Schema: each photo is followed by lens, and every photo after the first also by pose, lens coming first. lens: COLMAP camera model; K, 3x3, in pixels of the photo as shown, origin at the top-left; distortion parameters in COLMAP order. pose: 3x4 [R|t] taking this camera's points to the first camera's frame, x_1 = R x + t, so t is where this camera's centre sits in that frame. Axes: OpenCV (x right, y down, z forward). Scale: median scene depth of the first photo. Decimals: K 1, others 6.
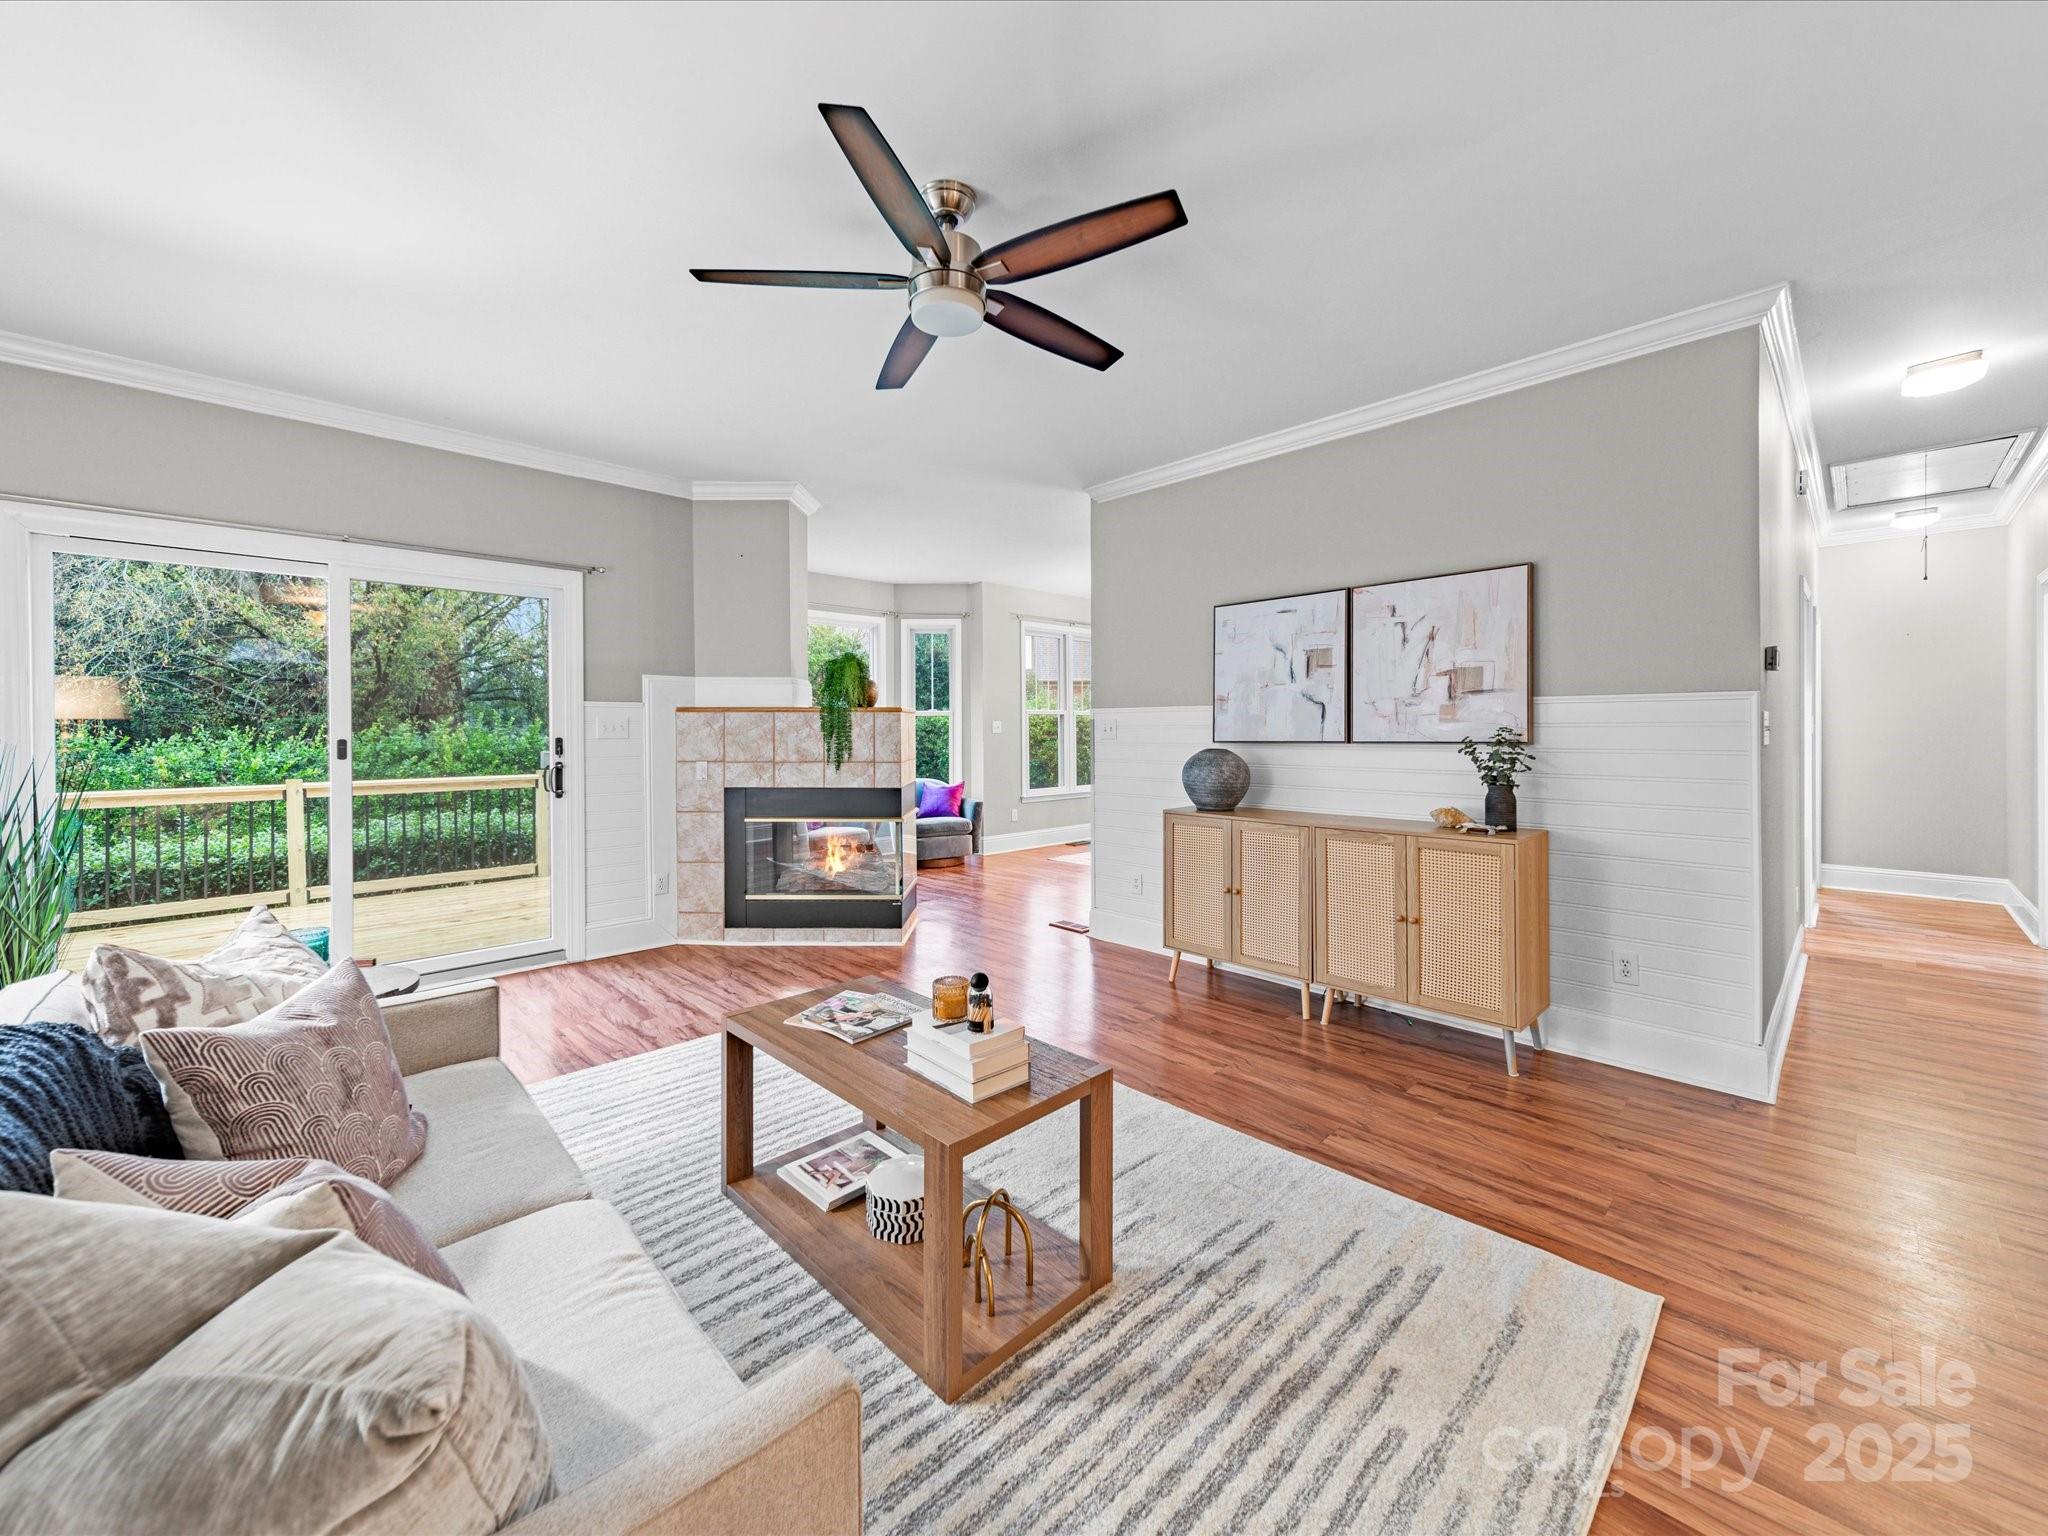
lens RADIAL K [[812.1, 0, 1015.0], [0, 812.1, 752.1], [0, 0, 1]] dist [0.015365, 0.000049]
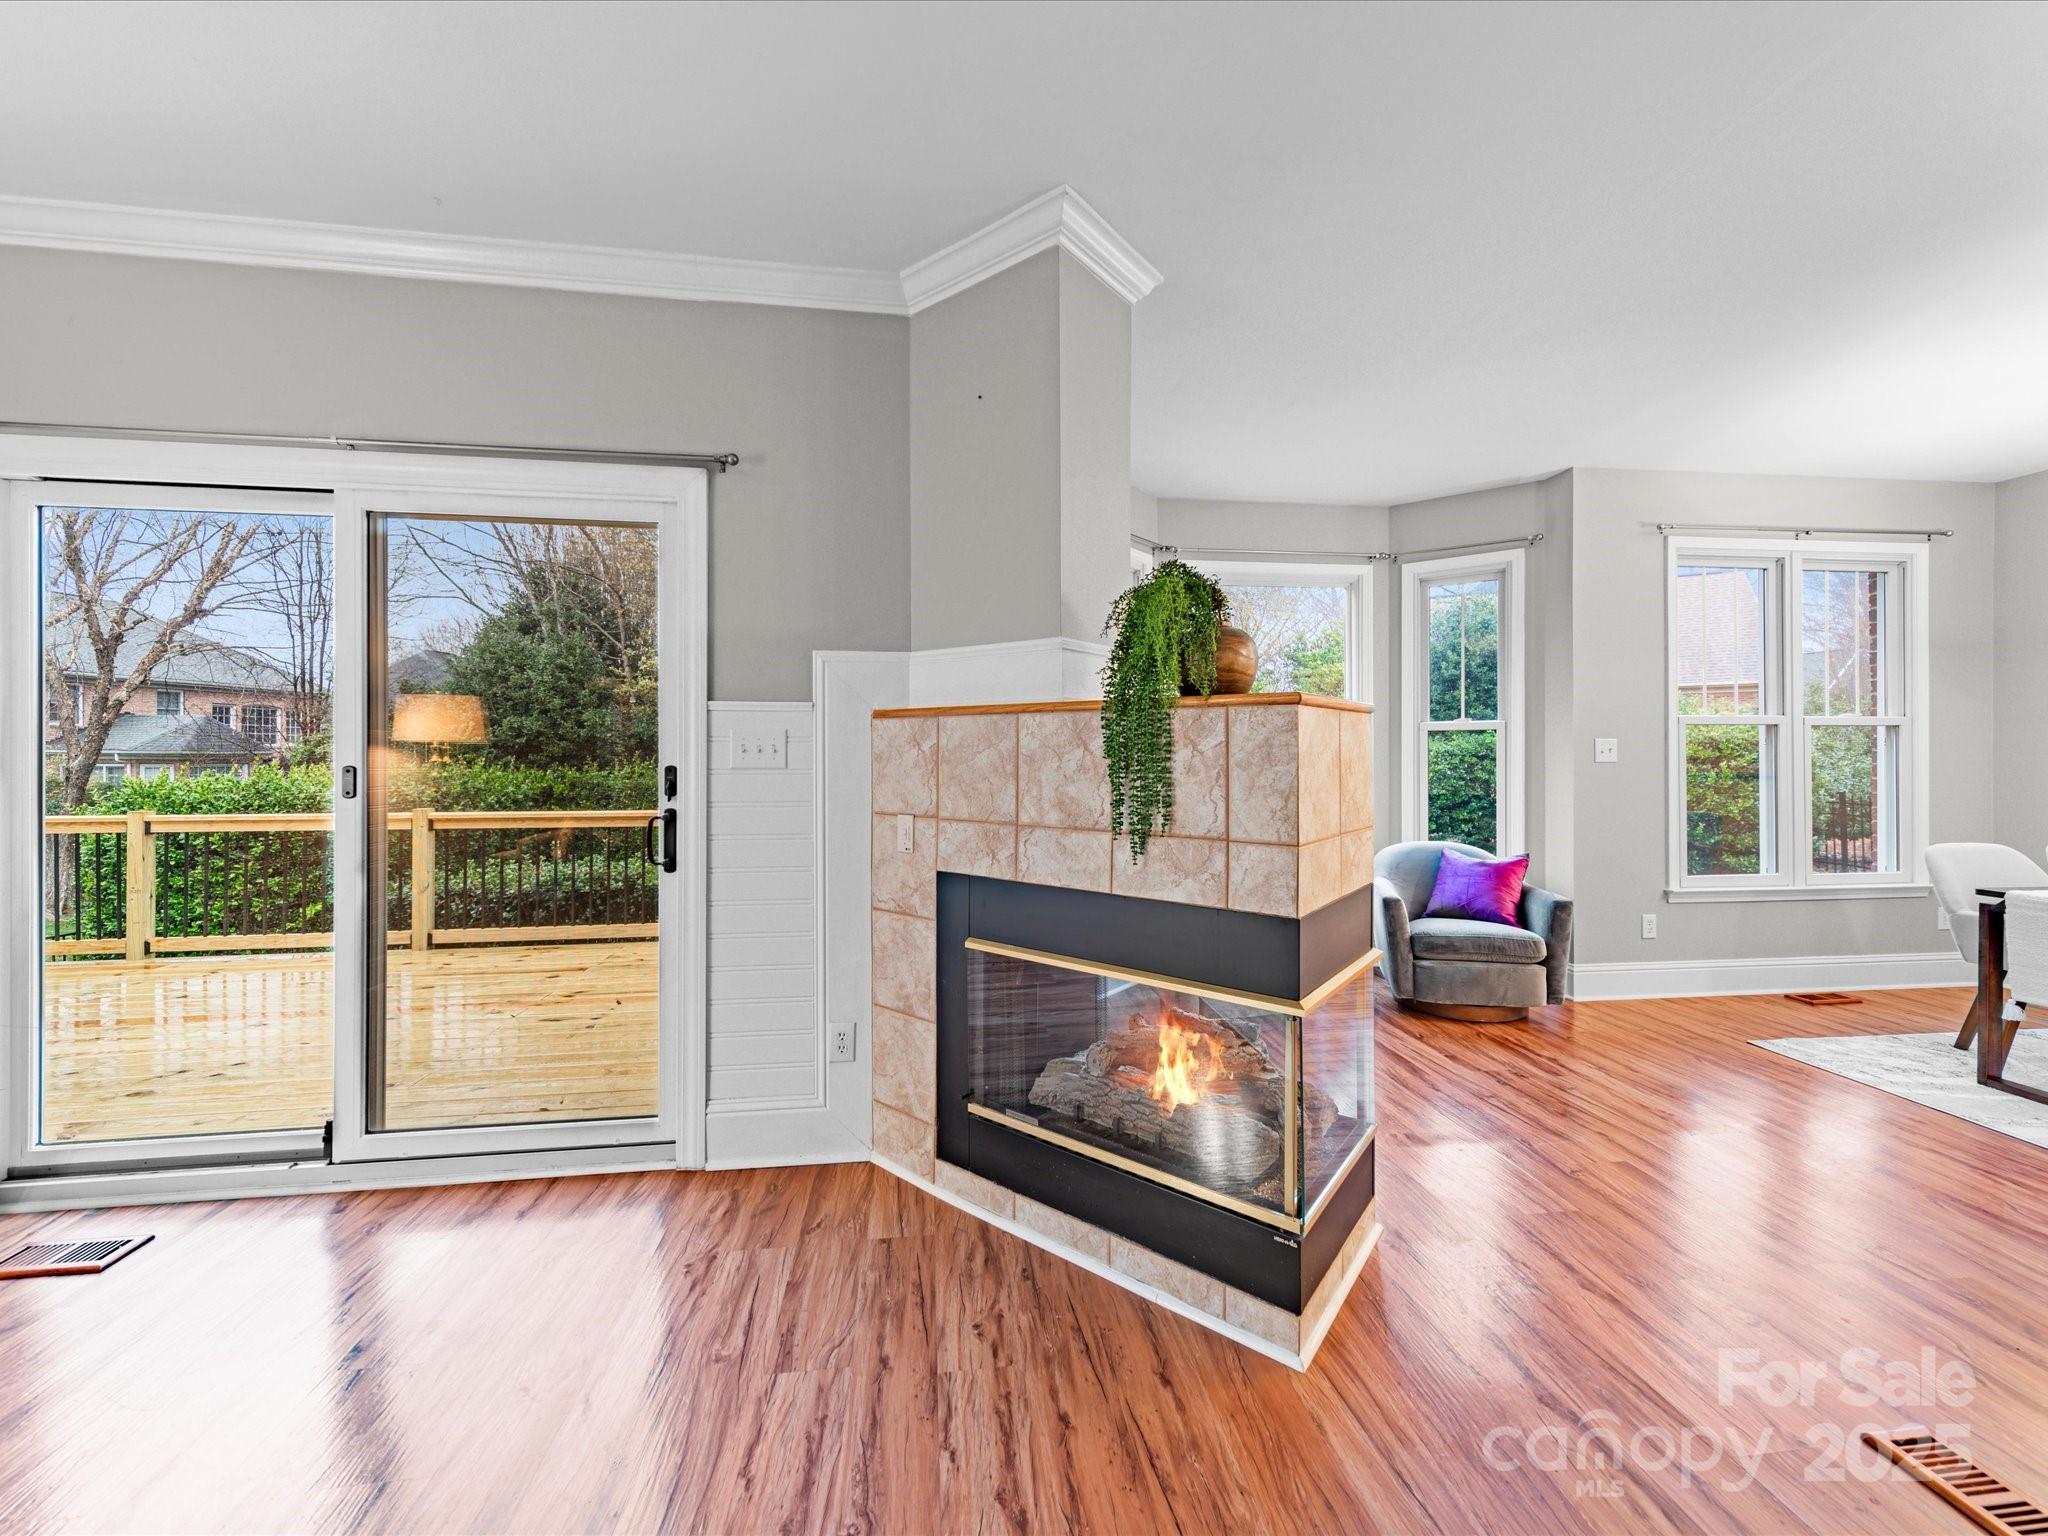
lens RADIAL K [[812.1, 0, 1015.0], [0, 812.1, 752.1], [0, 0, 1]] dist [0.015365, 0.000049]
pose [[0.805659, 0.003803, -0.592368, -0.029439], [-0.020936, 0.999537, -0.022057, -0.017888], [0.592010, 0.030172, 0.805366, 0.628169]]
